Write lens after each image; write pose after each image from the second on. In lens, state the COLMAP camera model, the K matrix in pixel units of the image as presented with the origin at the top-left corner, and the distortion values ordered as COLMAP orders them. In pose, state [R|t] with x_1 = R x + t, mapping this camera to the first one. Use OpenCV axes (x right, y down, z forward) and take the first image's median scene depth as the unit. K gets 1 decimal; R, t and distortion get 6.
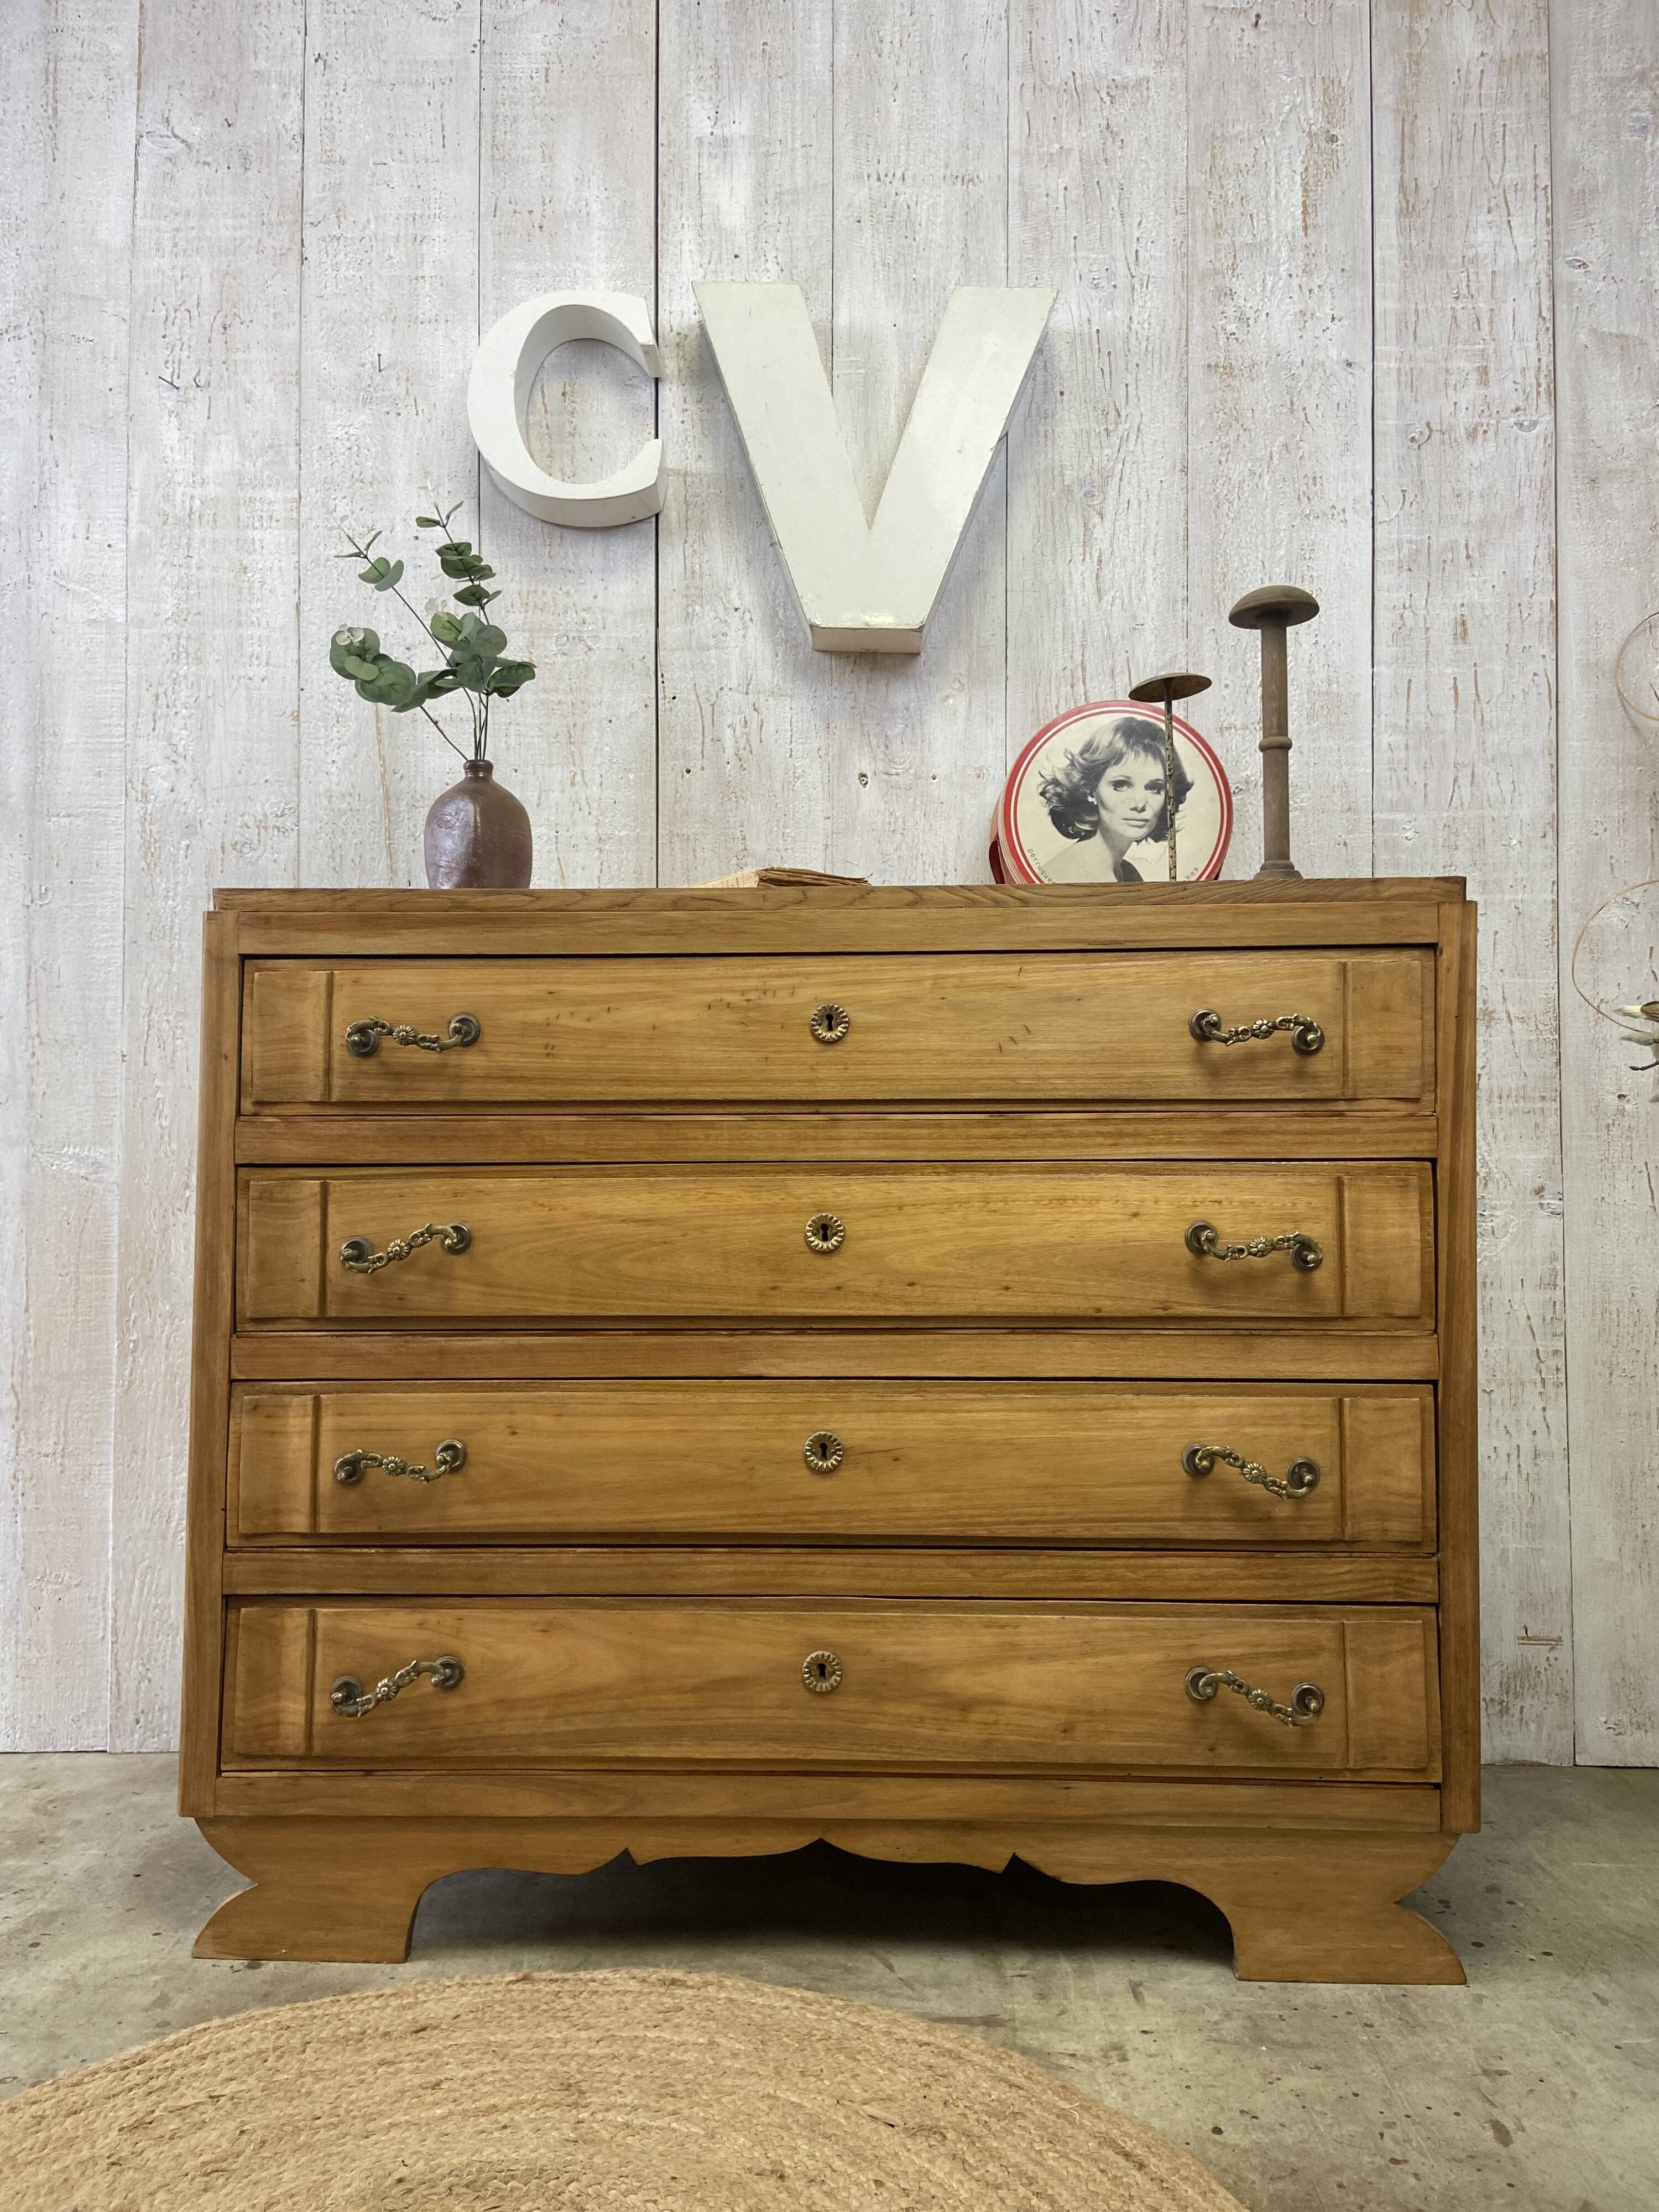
lens RADIAL K [[1662.2, 0, 821.6], [0, 1662.2, 1096.4], [0, 0, 1]] dist [0.130298, -0.167123]
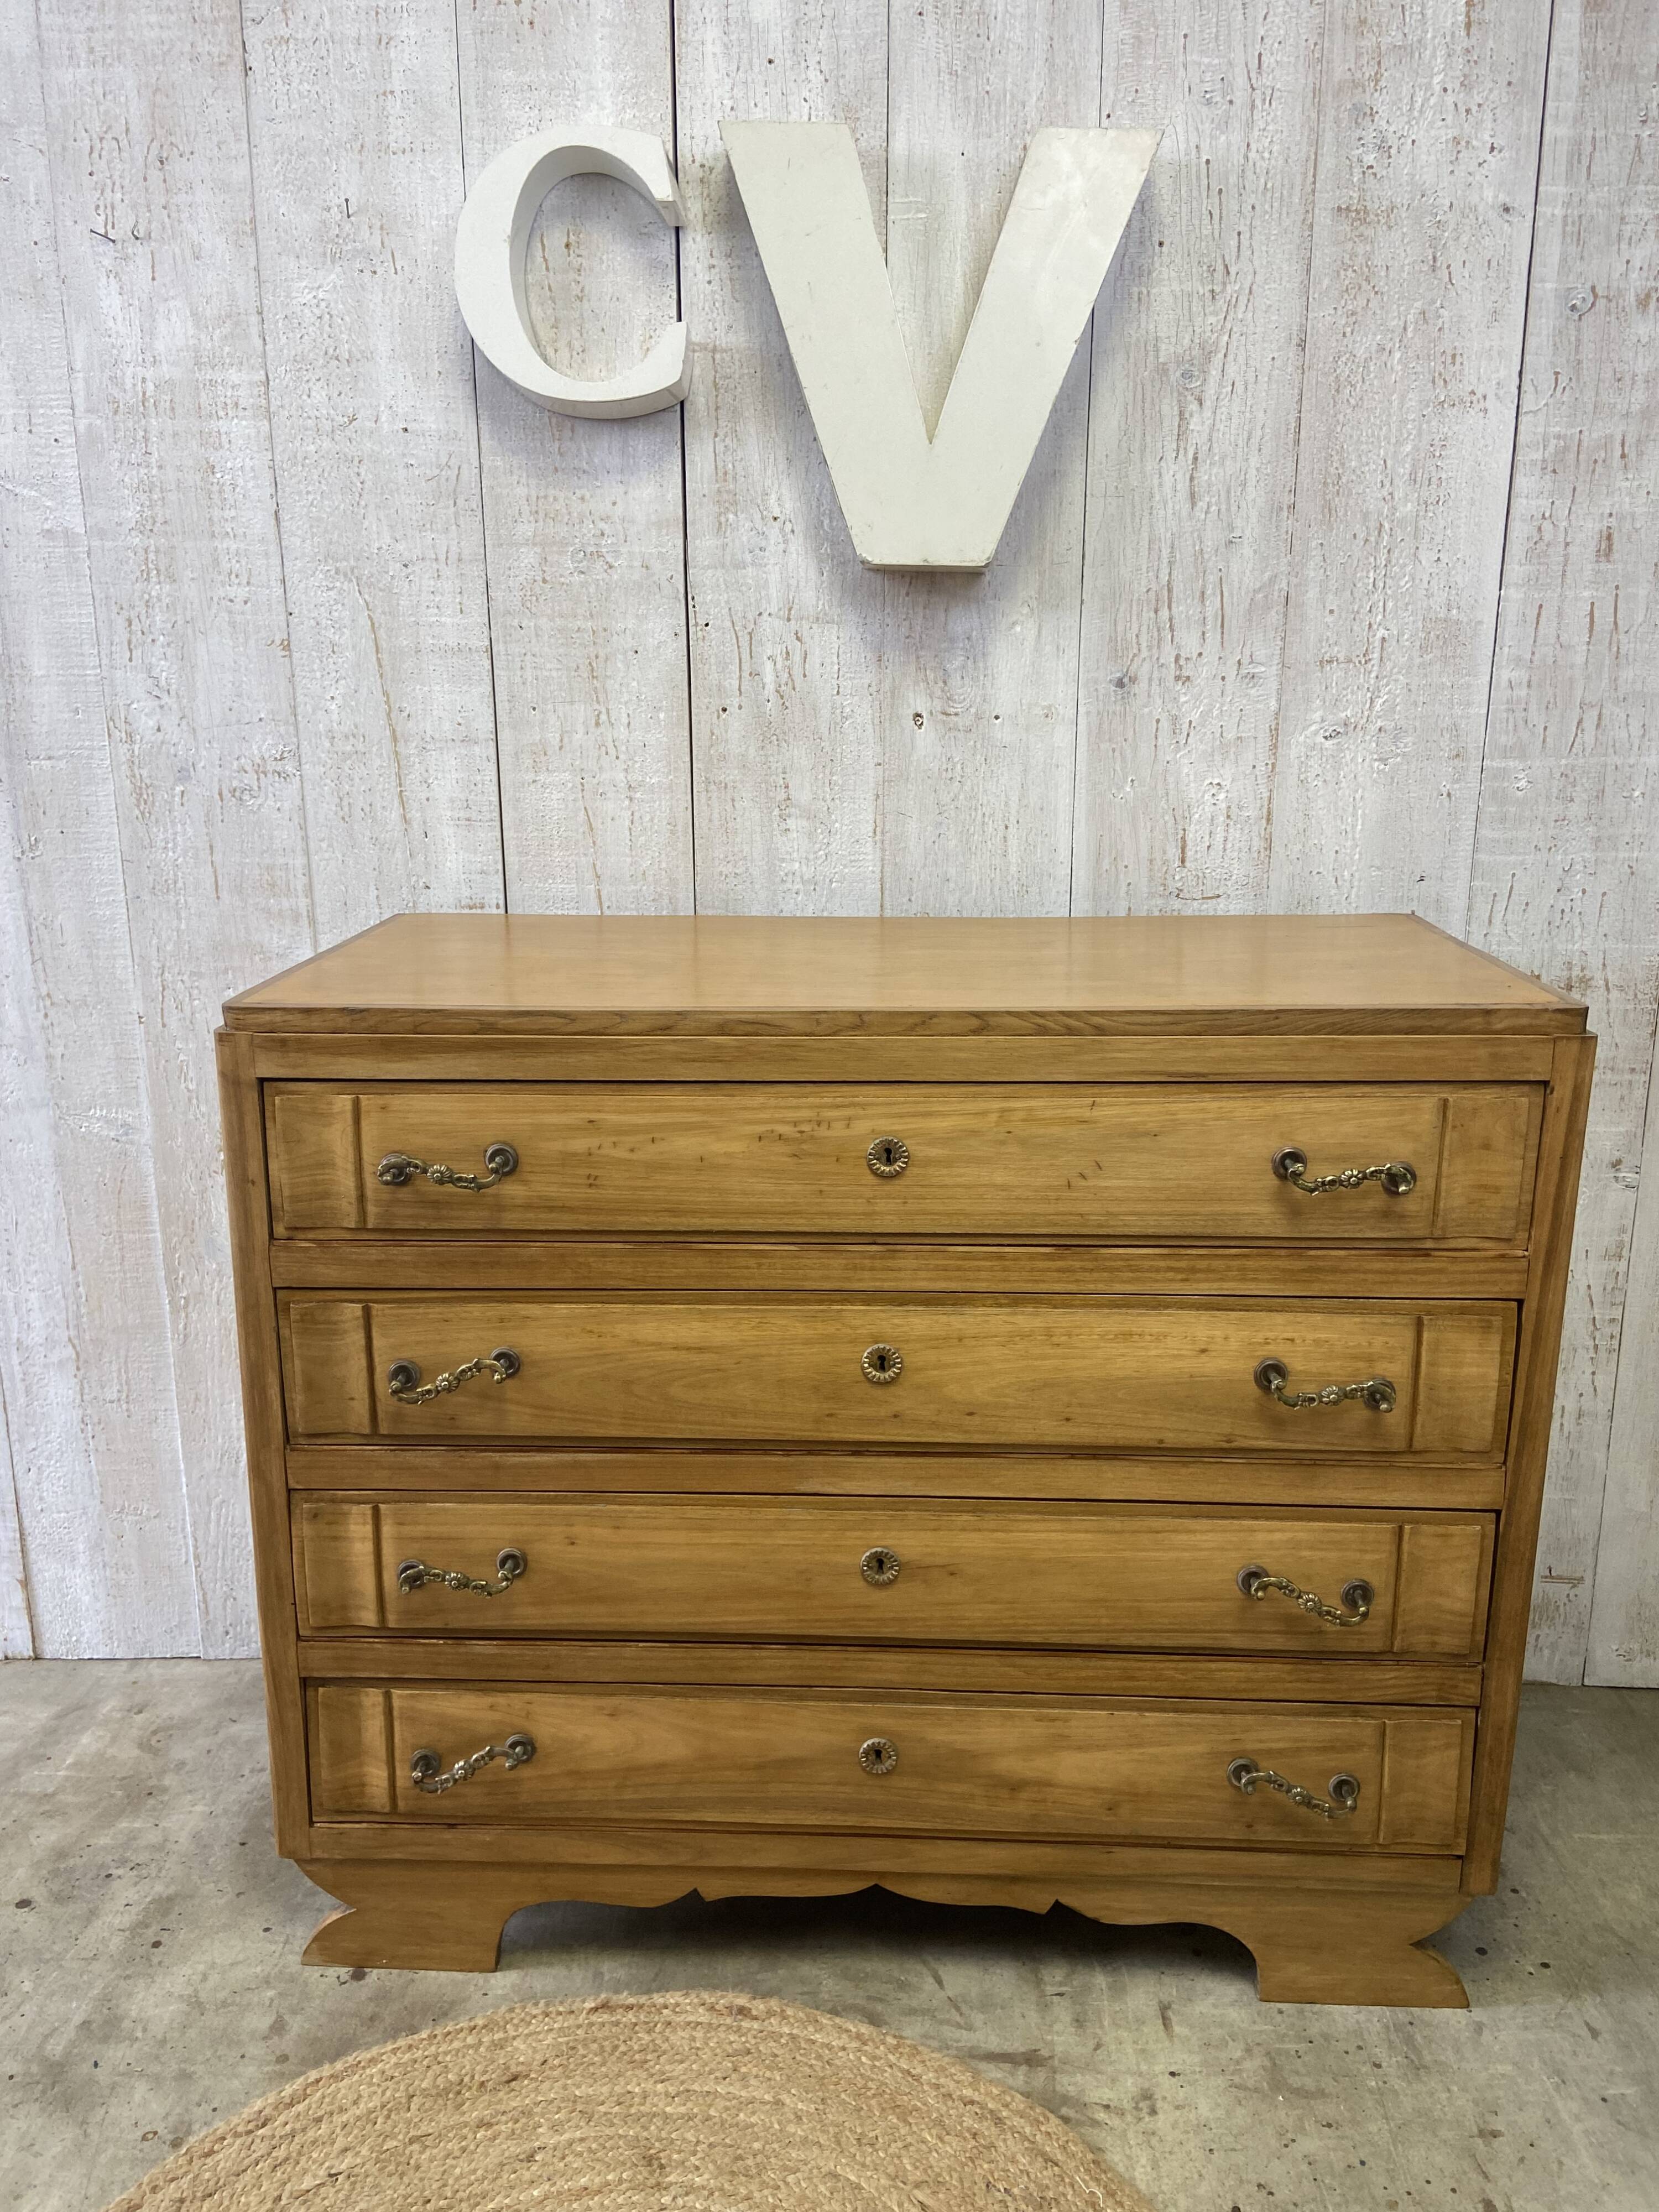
lens RADIAL K [[1658.7, 0, 831.3], [0, 1658.7, 1092.5], [0, 0, 1]] dist [0.131649, -0.169427]
pose [[0.999934, -0.000511, -0.011480, -0.014012], [0.003609, 0.962411, 0.271573, -0.285811], [0.010910, -0.271596, 0.962349, 0.090281]]
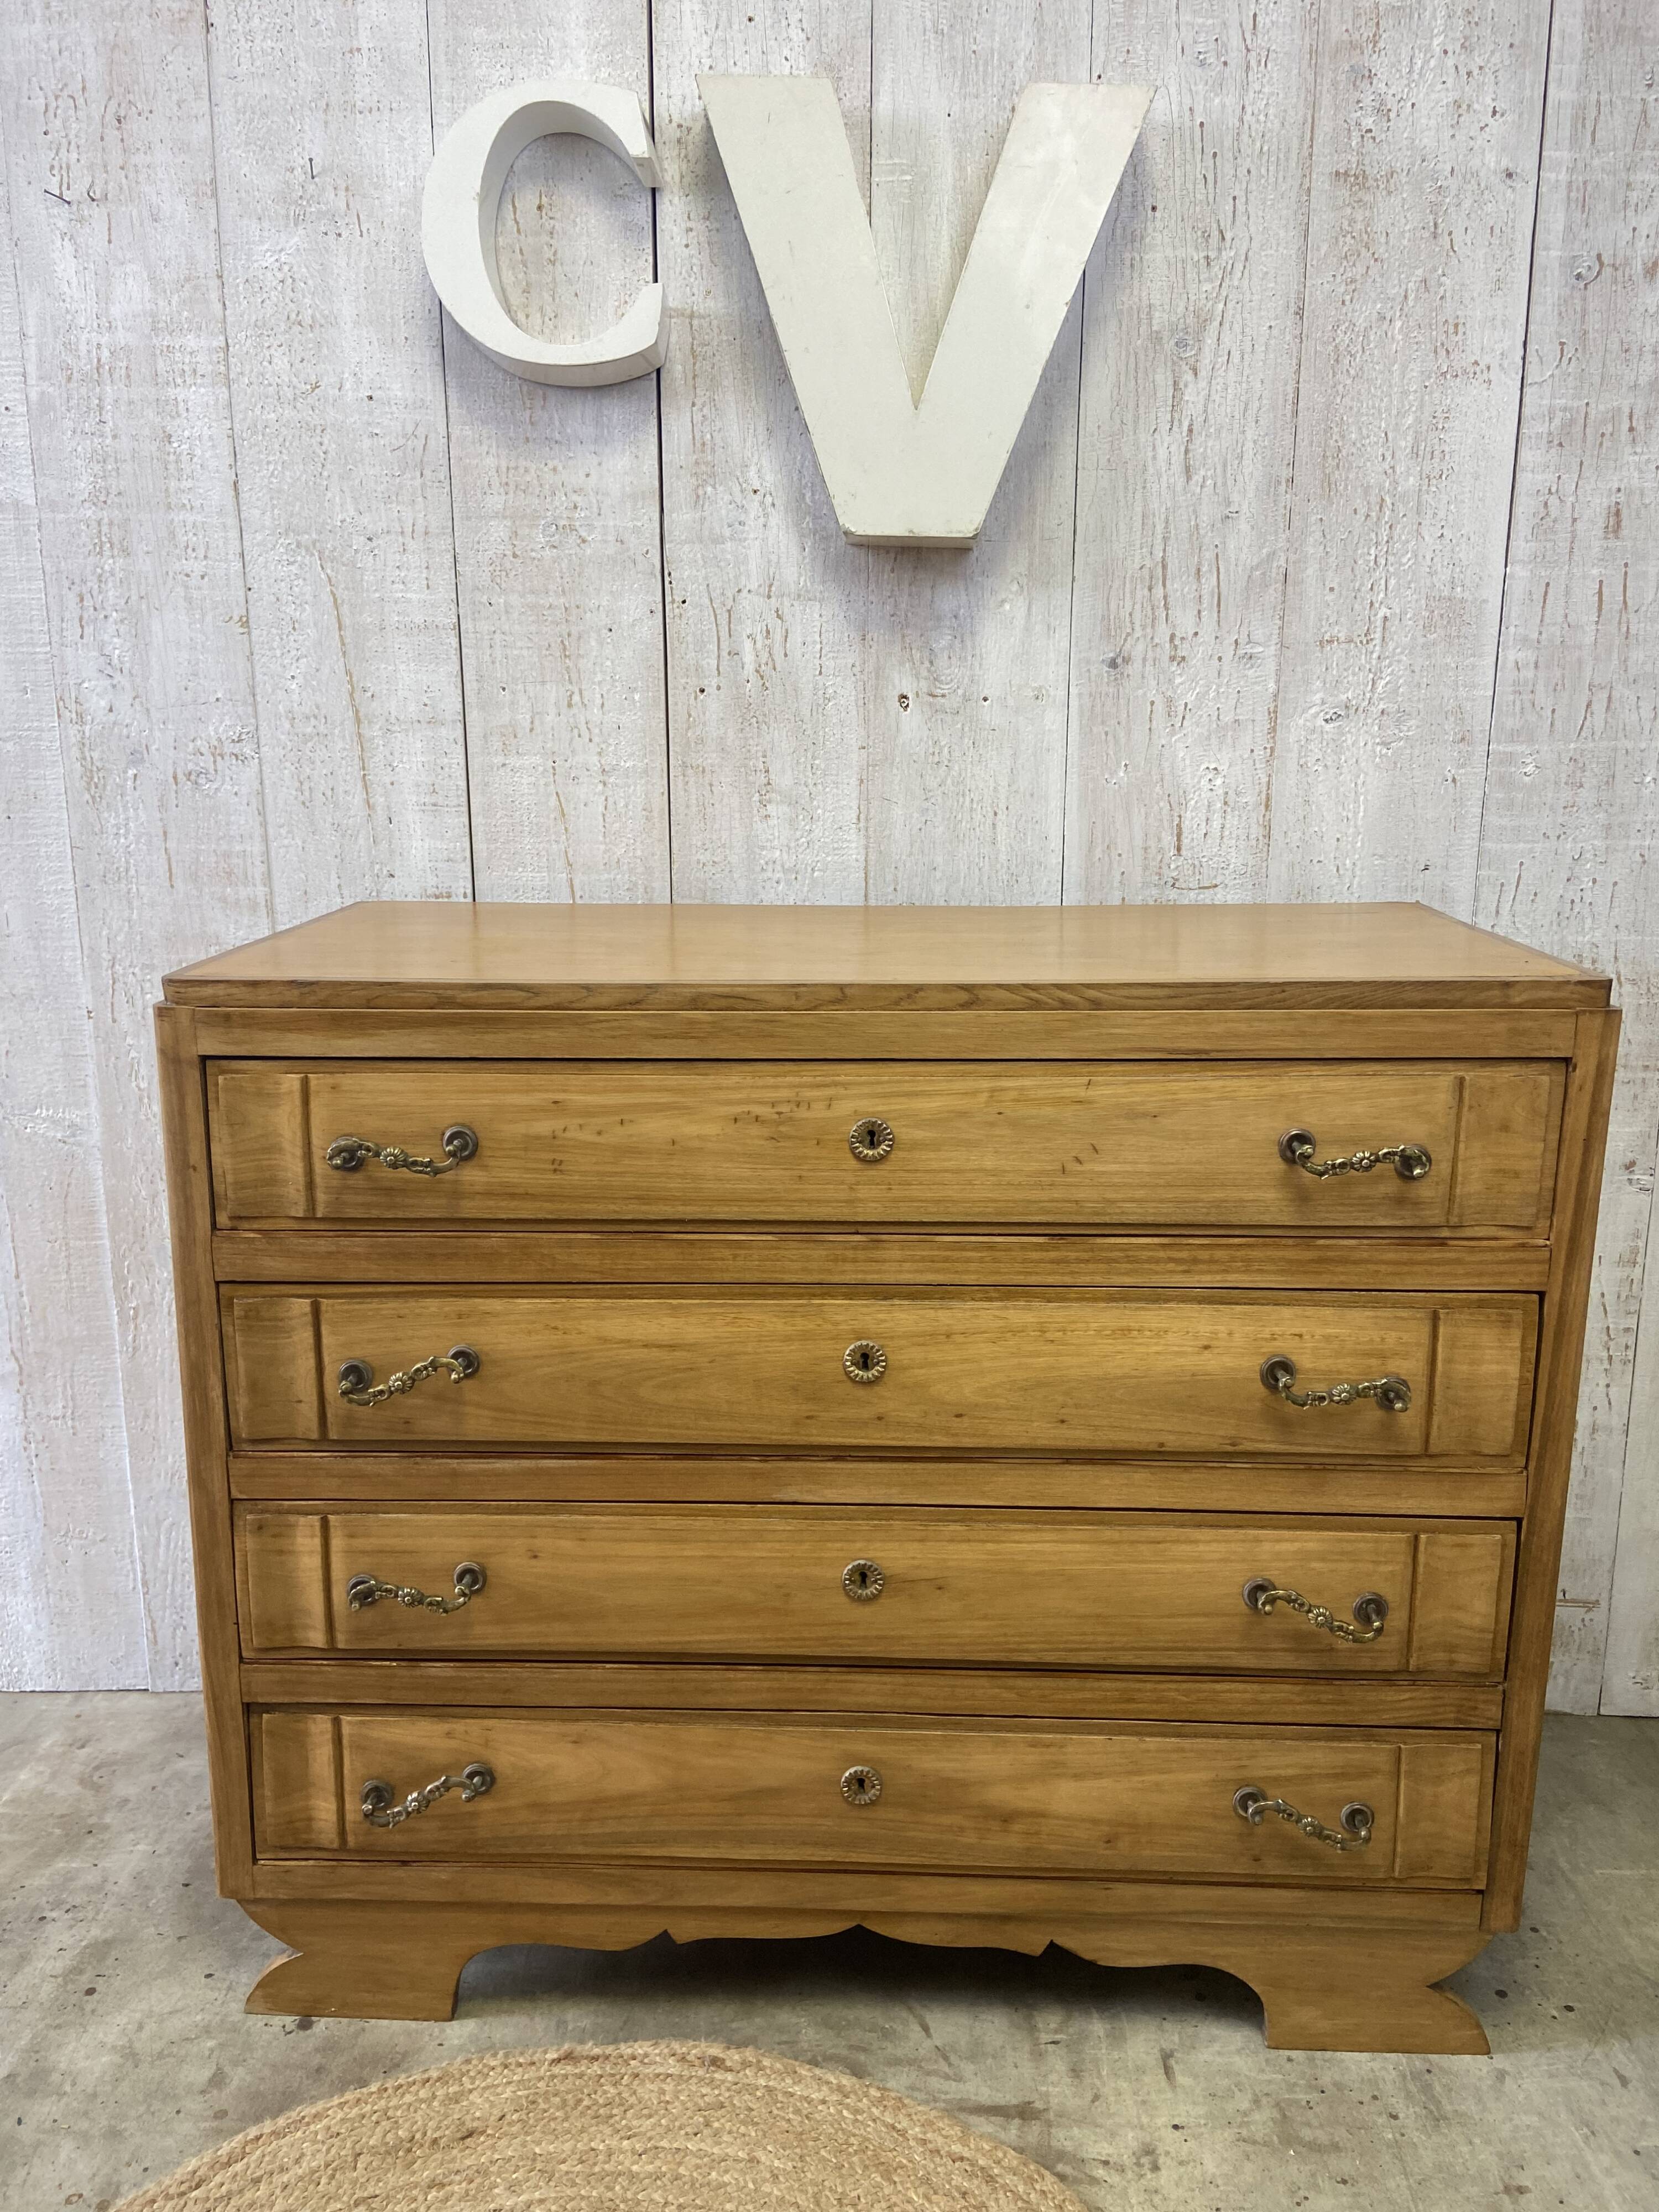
lens RADIAL K [[1659.5, 0, 832.8], [0, 1659.5, 1095.2], [0, 0, 1]] dist [0.130076, -0.166775]
pose [[0.999996, 0.000081, -0.002737, -0.011388], [0.000597, 0.969048, 0.246873, -0.244051], [0.002673, -0.246874, 0.969044, 0.126907]]
